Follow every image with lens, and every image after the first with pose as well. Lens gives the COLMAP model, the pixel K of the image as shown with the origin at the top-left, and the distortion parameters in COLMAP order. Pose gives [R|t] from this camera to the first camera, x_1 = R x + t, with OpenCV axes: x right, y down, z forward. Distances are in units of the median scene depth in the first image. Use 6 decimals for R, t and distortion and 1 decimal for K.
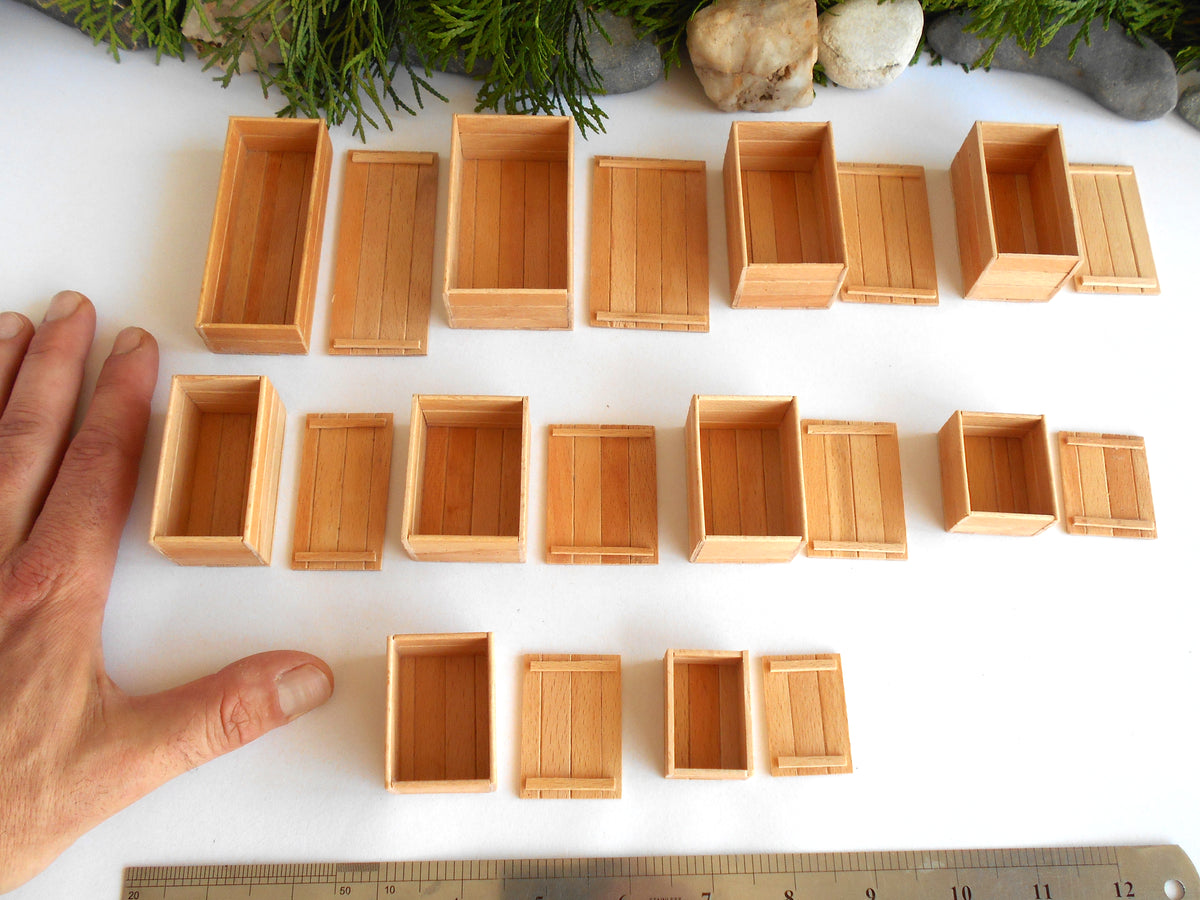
lens RADIAL K [[1045.2, 0, 600.9], [0, 1045.2, 462.2], [0, 0, 1]] dist [-0.034356, 0.033555]
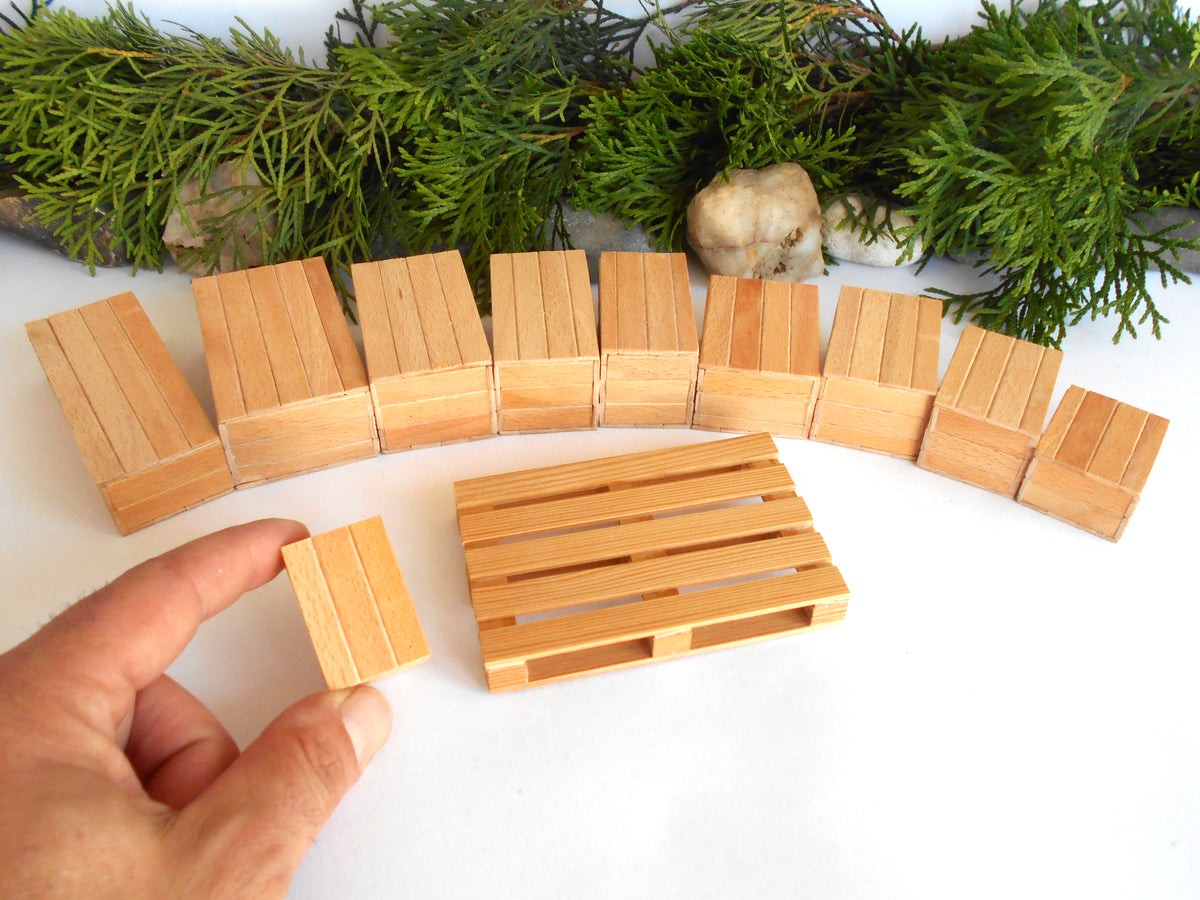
lens RADIAL K [[1045.2, 0, 600.1], [0, 1045.2, 449.5], [0, 0, 1]] dist [-0.034356, 0.033555]
pose [[0.998640, -0.050964, 0.011010, -0.012970], [0.050788, 0.903044, -0.426534, 0.204833], [0.011795, 0.426513, 0.904404, 0.206773]]
